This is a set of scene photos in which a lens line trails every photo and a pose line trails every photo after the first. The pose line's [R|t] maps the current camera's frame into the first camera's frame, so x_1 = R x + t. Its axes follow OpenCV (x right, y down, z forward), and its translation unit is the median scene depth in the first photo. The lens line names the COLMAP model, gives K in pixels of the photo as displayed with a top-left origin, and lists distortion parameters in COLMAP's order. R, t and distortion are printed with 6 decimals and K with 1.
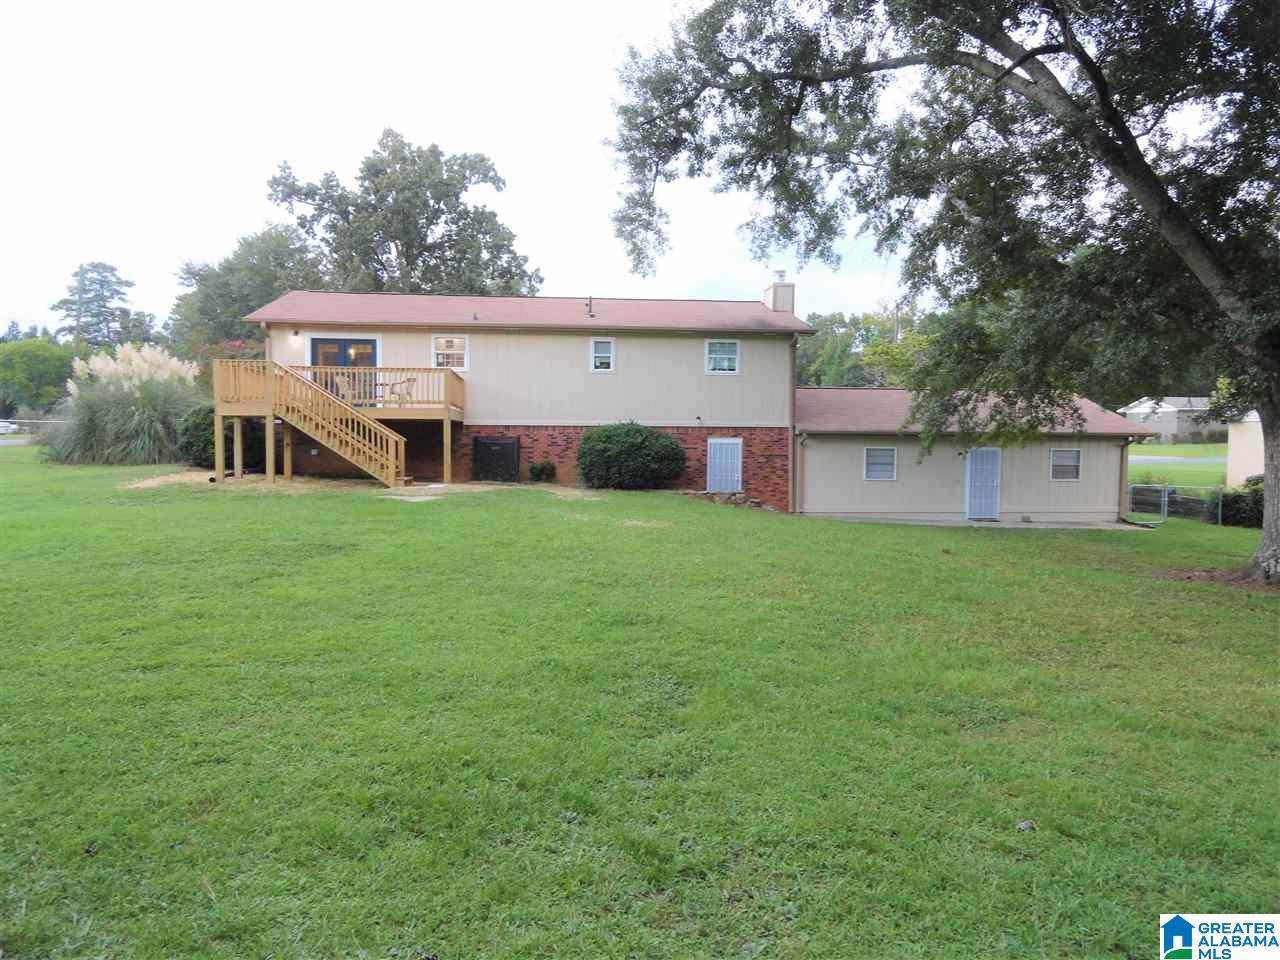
lens RADIAL K [[872.8, 0, 639.3], [0, 872.8, 479.4], [0, 0, 1]] dist [-0.010140, 0.002834]
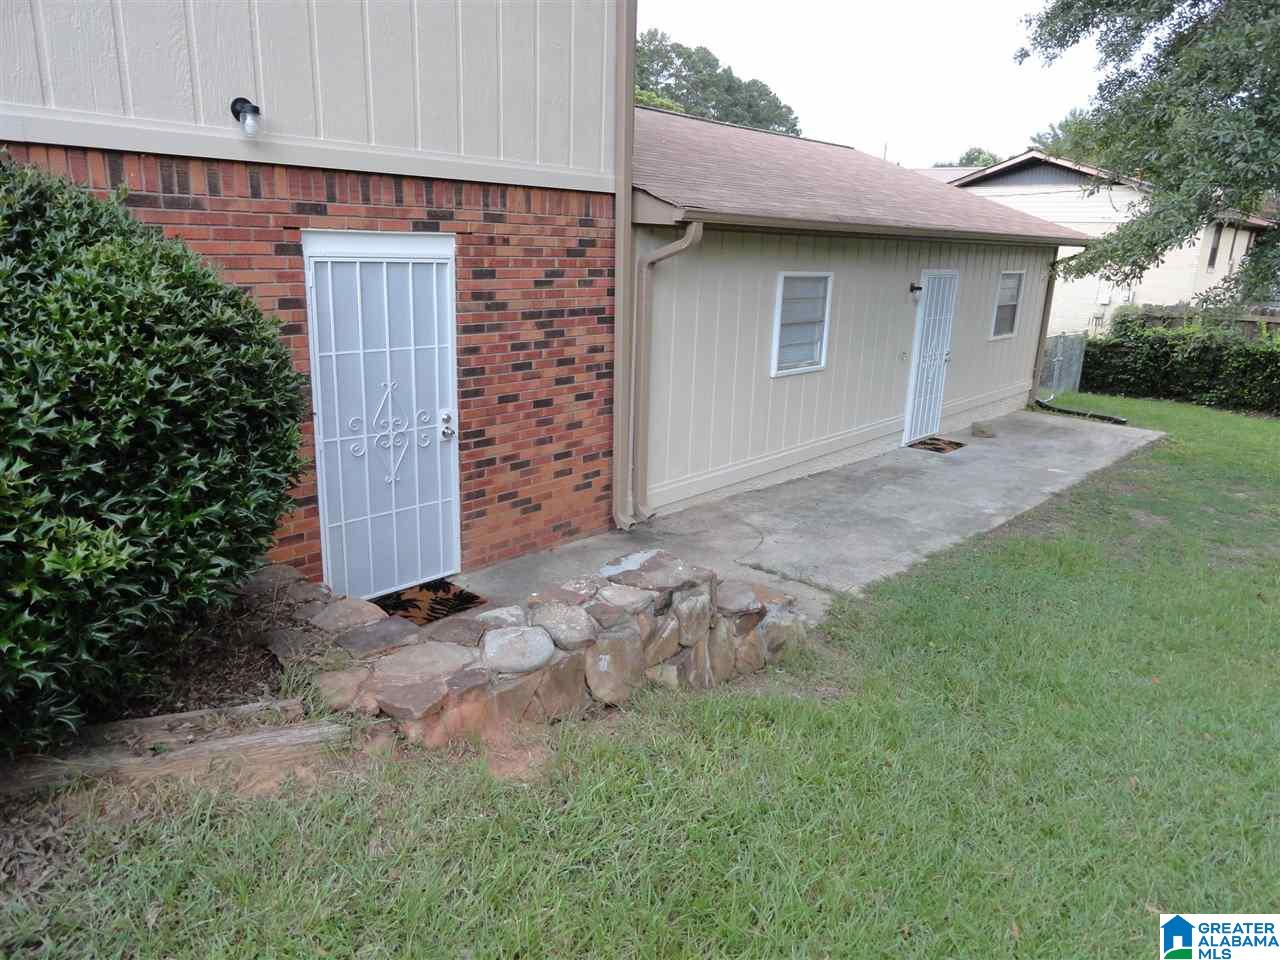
lens RADIAL K [[872.8, 0, 640.2], [0, 872.8, 481.0], [0, 0, 1]] dist [-0.010140, 0.002834]
pose [[0.728151, -0.167479, 0.664640, 0.000561], [0.011134, 0.972450, 0.232845, -0.038055], [-0.685326, -0.162146, 0.709955, 0.808311]]
